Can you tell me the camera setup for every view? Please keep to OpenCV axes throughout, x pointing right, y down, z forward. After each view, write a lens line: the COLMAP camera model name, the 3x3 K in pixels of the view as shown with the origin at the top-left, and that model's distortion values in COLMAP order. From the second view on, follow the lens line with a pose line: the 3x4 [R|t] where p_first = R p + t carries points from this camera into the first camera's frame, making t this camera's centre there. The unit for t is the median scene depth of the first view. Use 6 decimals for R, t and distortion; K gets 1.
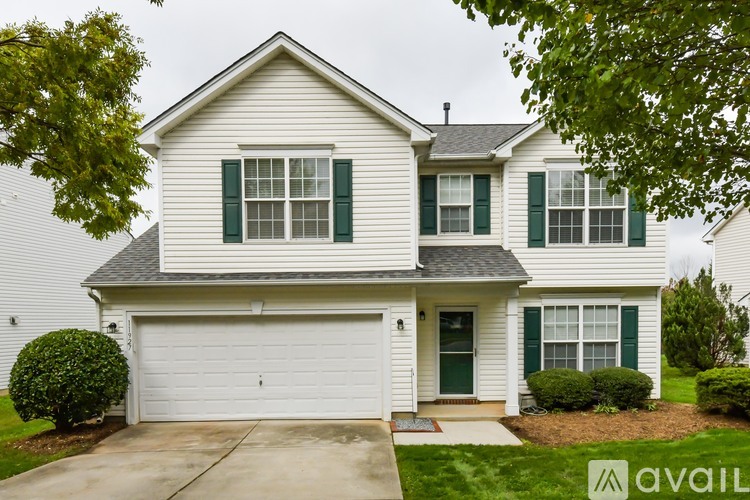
lens RADIAL K [[325.5, 0, 375.0], [0, 325.5, 250.0], [0, 0, 1]] dist [0.000395, -0.000625]
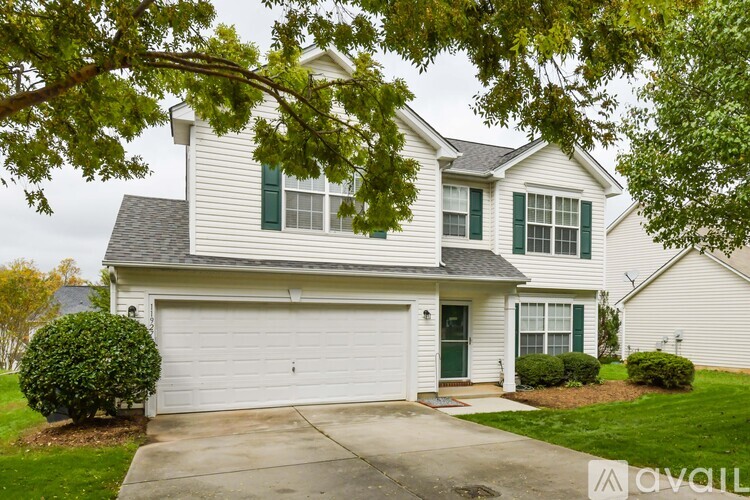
lens RADIAL K [[330.7, 0, 375.0], [0, 330.7, 232.2], [0, 0, 1]] dist [0.000282, -0.000037]
pose [[0.964796, 0.084232, 0.249144, -0.379832], [-0.075803, 0.996184, -0.043254, 0.004608], [-0.251837, 0.022845, 0.967500, -0.074587]]
